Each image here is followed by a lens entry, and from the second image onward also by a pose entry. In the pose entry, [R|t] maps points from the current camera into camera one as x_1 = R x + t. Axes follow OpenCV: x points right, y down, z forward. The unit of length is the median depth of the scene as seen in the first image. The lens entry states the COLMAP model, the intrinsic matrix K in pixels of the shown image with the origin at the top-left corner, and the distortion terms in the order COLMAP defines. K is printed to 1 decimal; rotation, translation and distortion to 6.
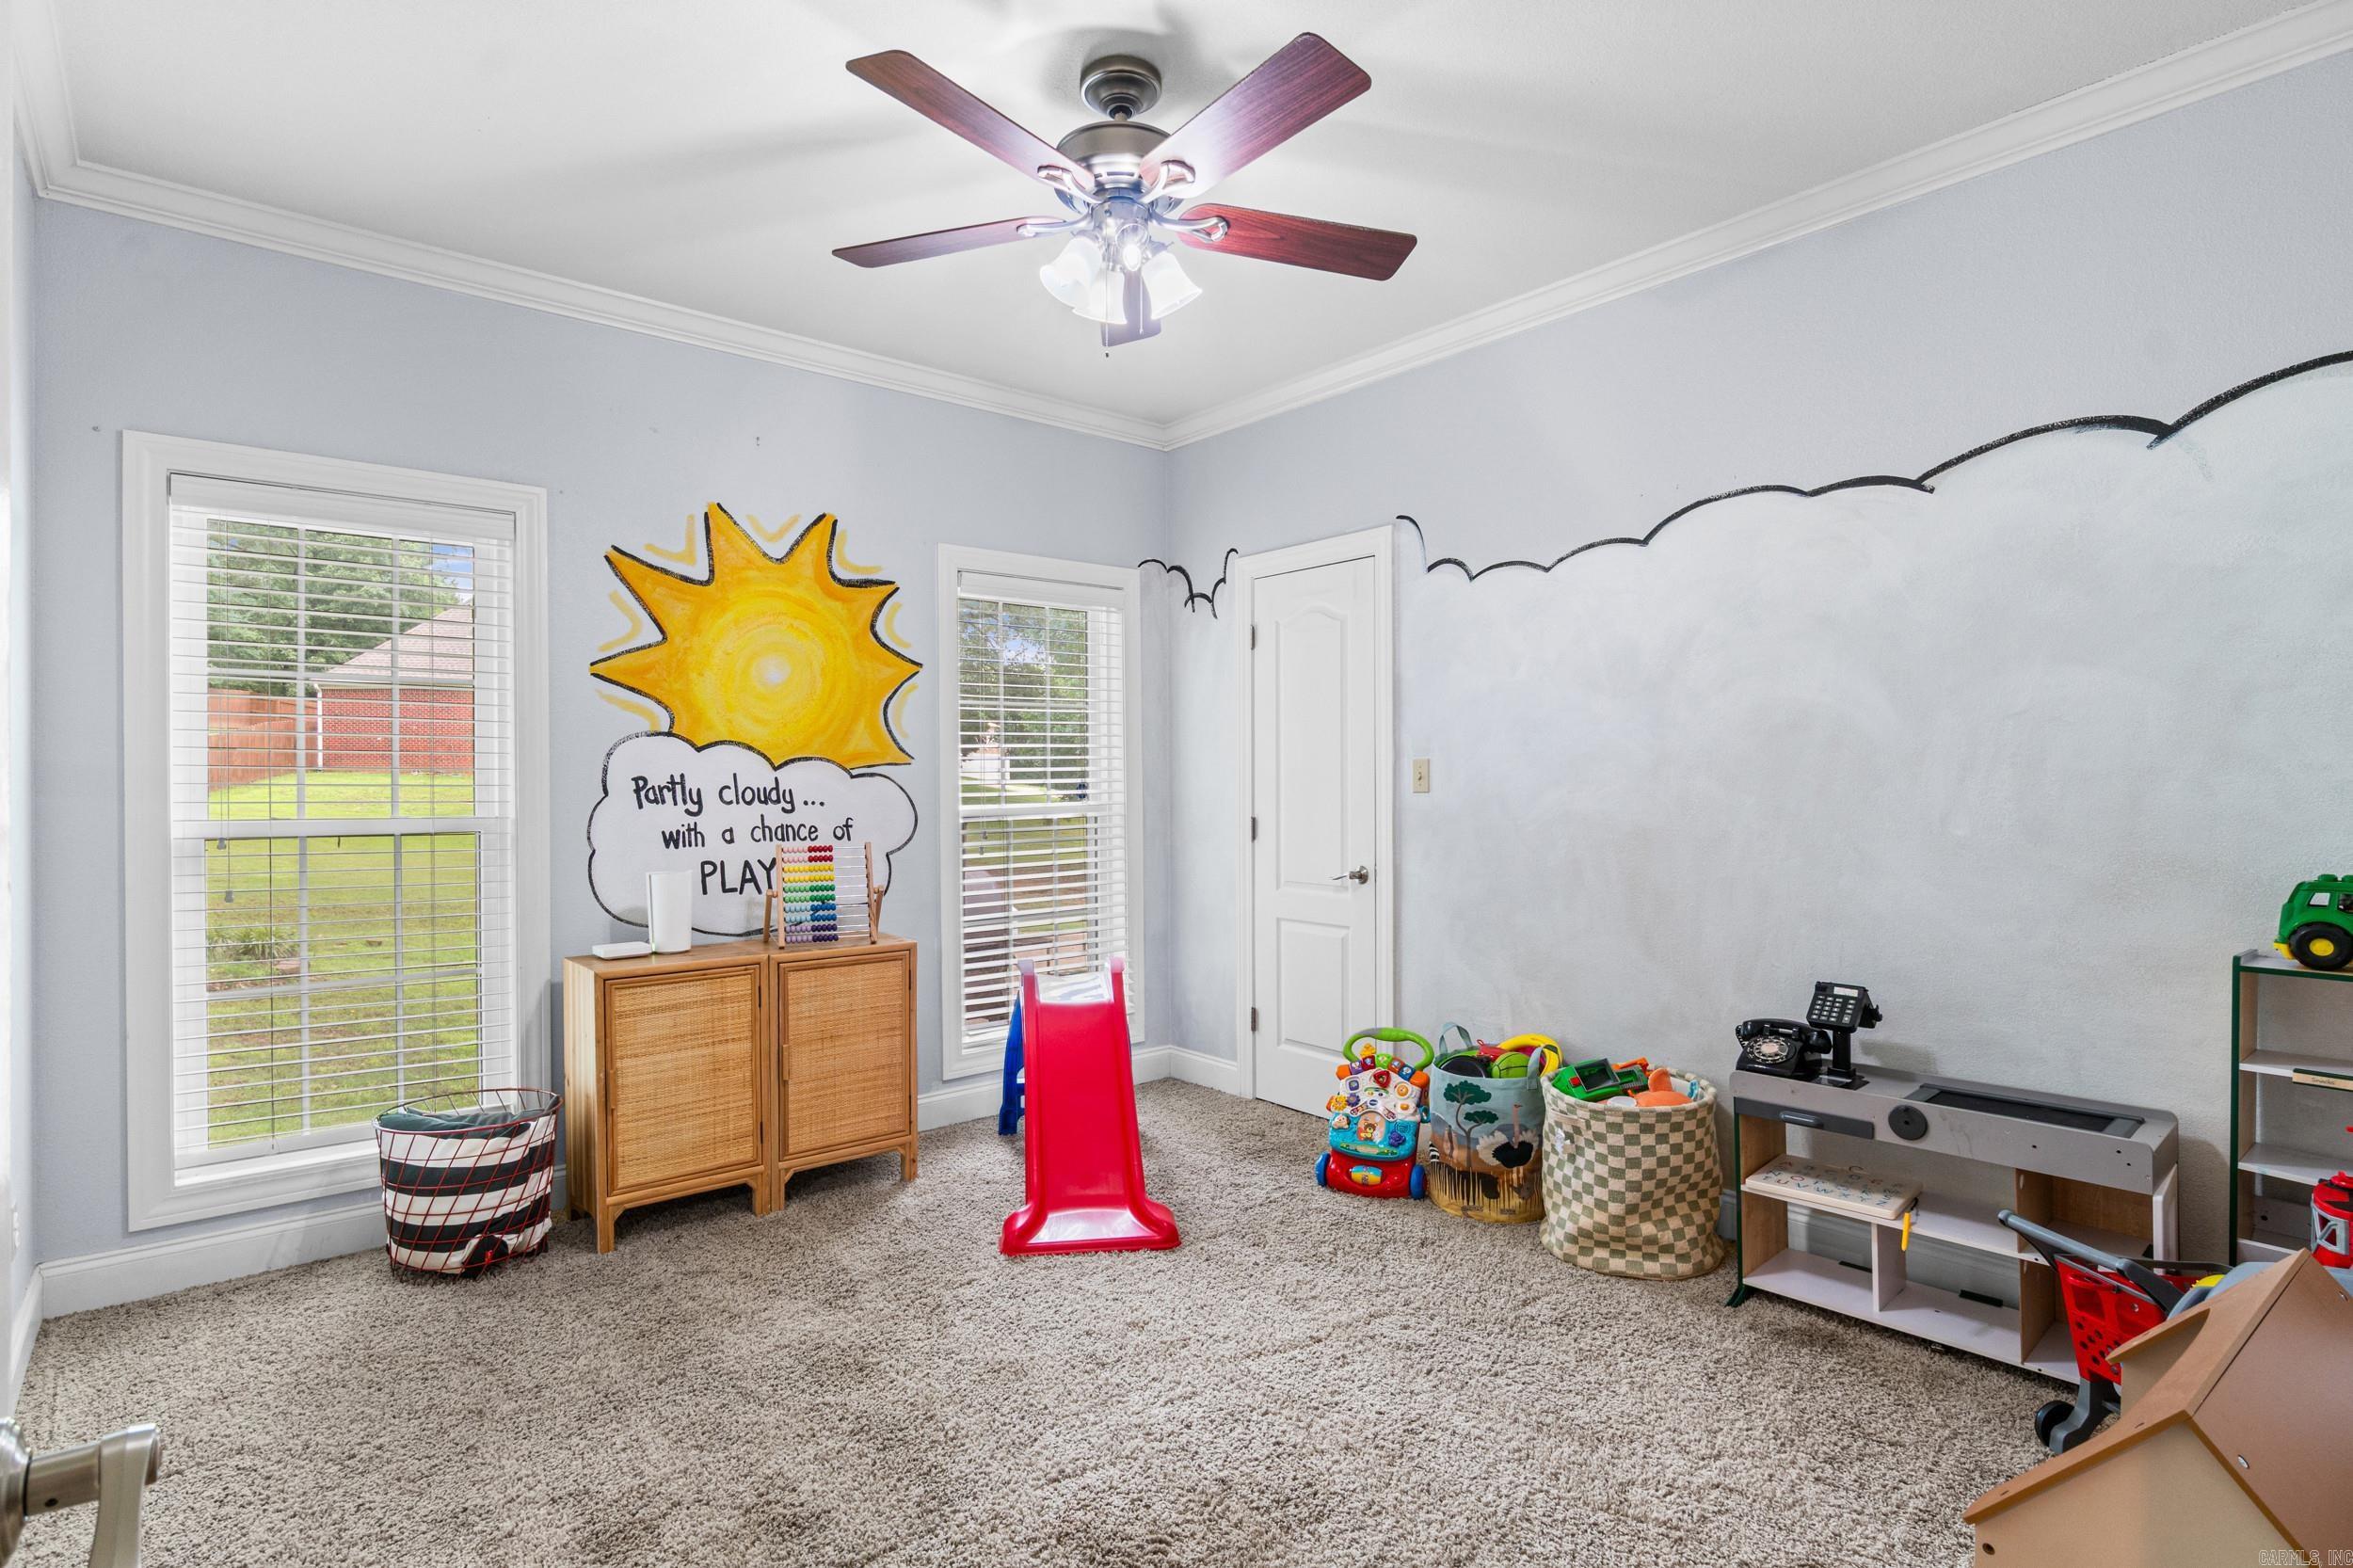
lens RADIAL K [[1174.5, 0, 1172.4], [0, 1174.5, 767.9], [0, 0, 1]] dist [-0.001299, -0.000091]
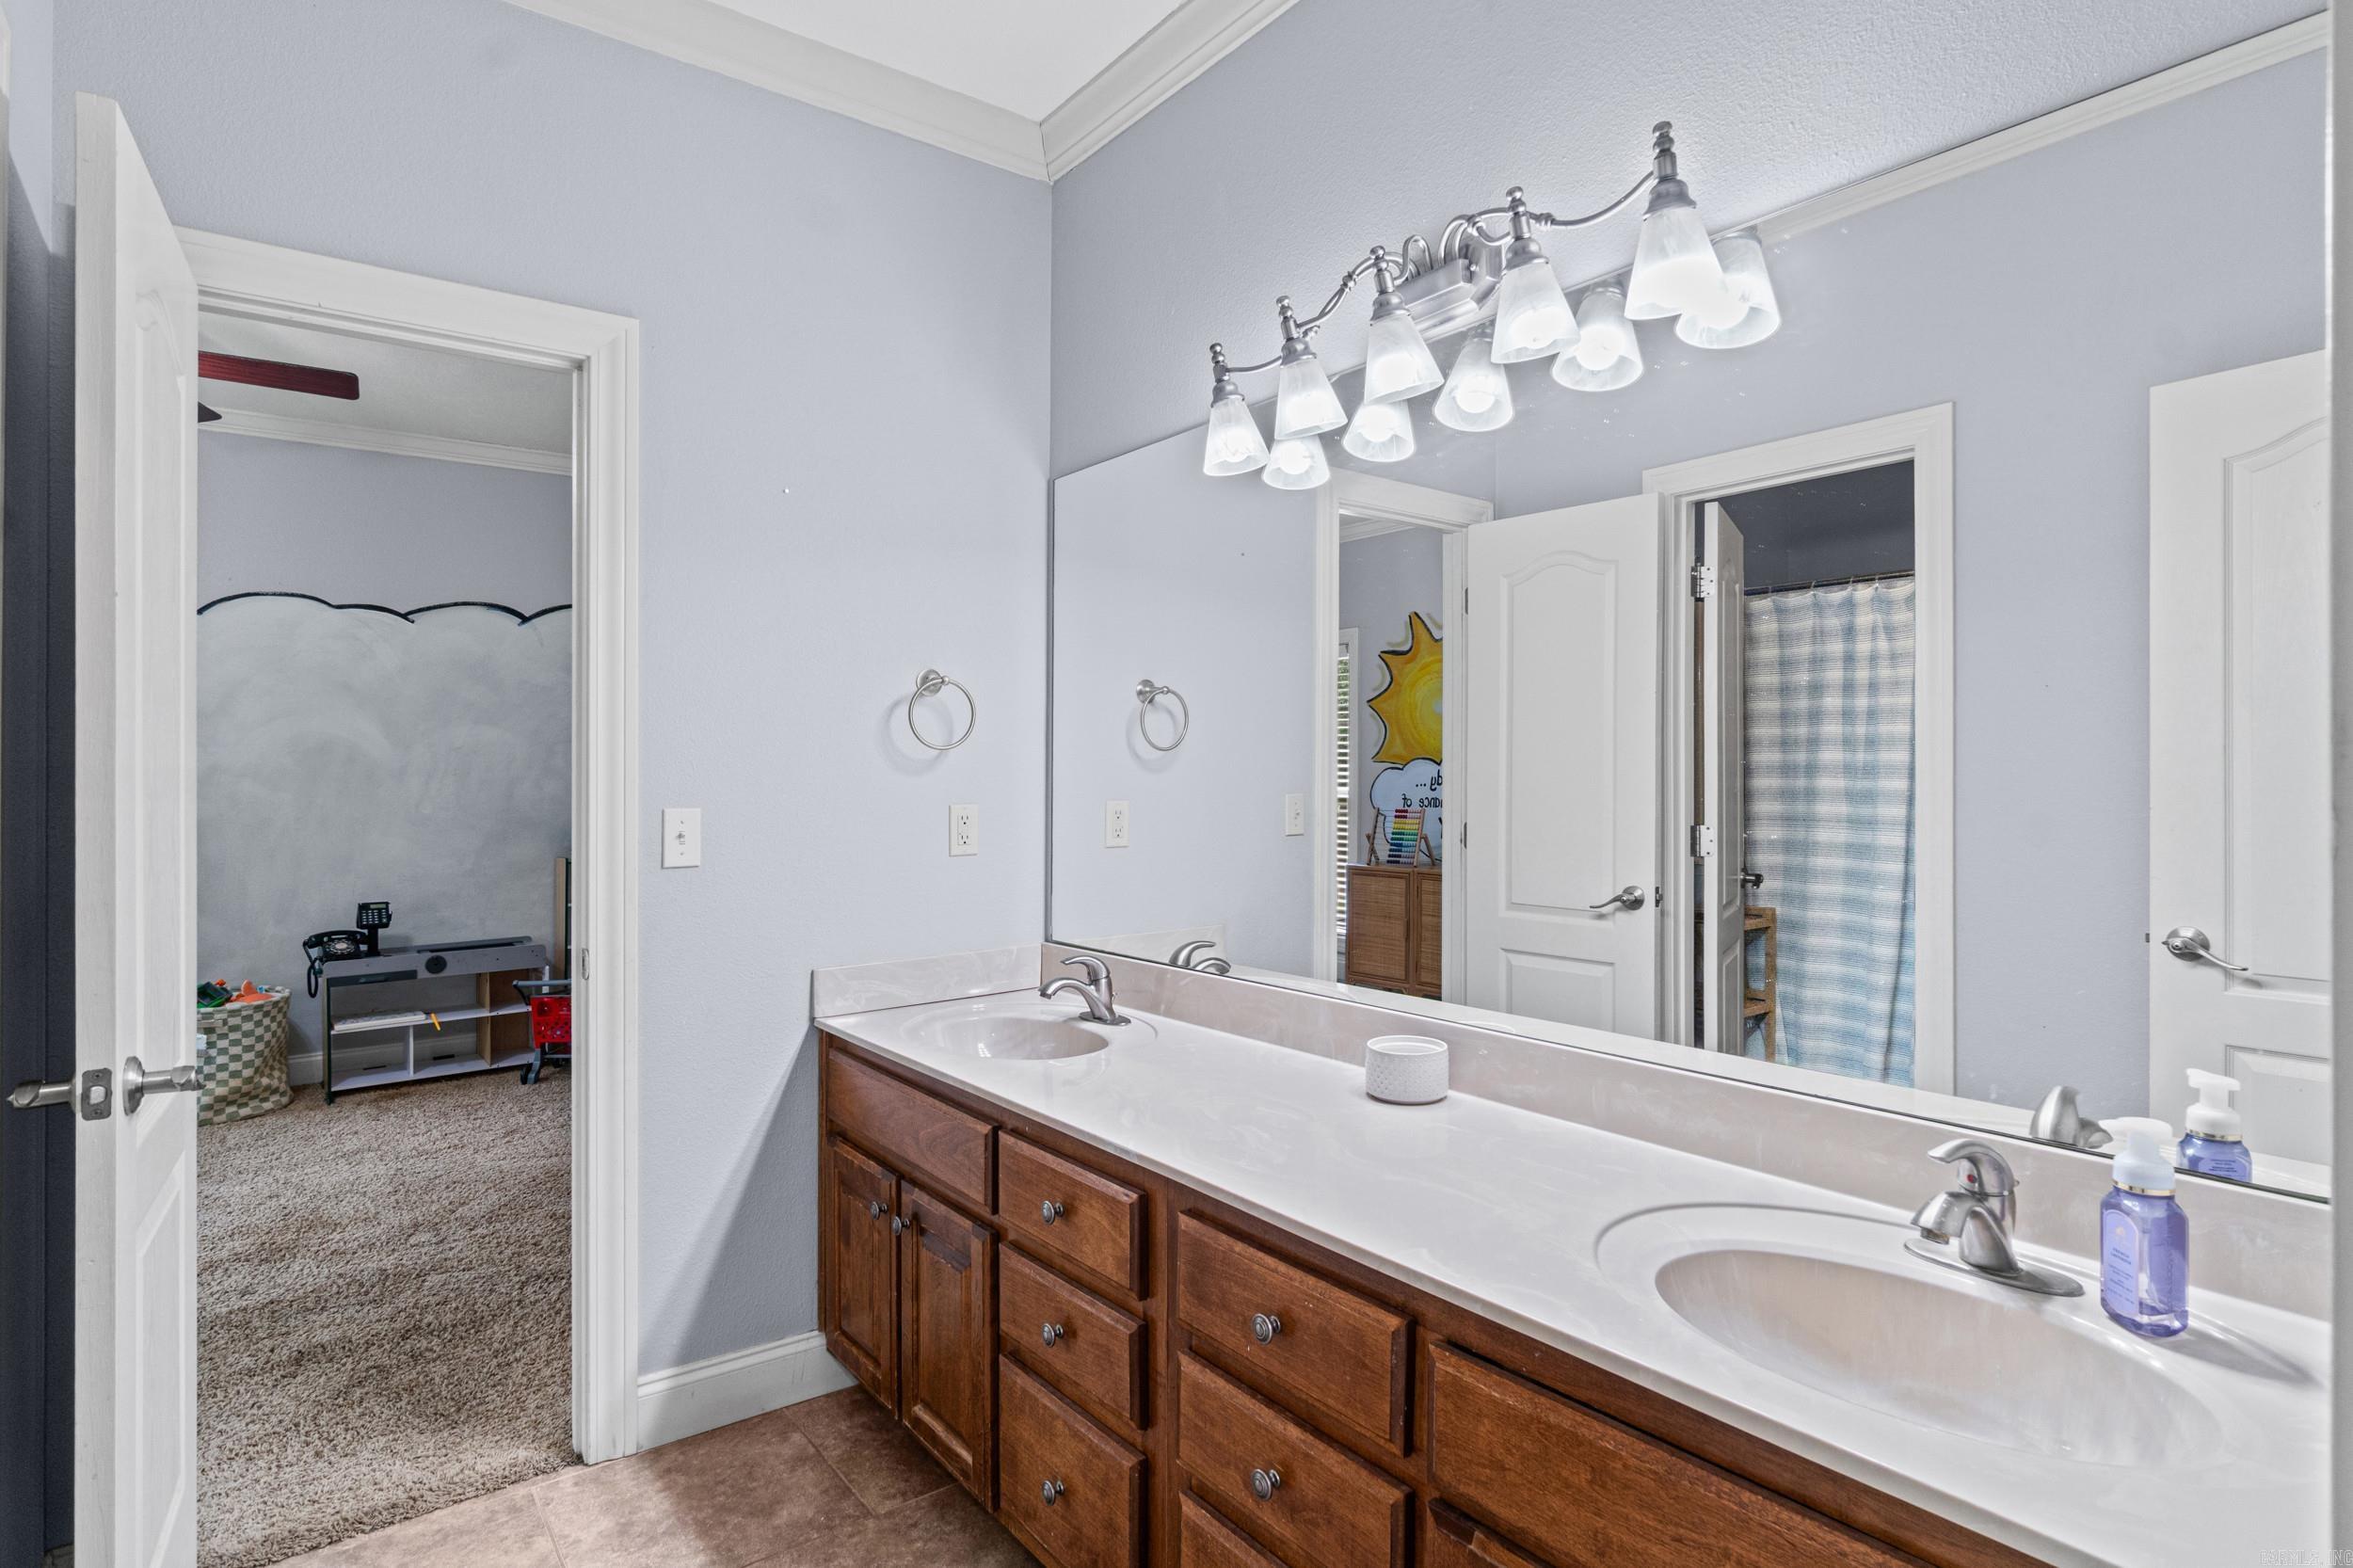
lens RADIAL K [[1174.5, 0, 1173.0], [0, 1174.5, 775.4], [0, 0, 1]] dist [-0.001299, -0.000091]
pose [[0.037514, 0.004210, 0.999287, -1.061663], [-0.005349, 0.999978, -0.004012, -0.000637], [-0.999282, -0.005195, 0.037535, -0.222066]]
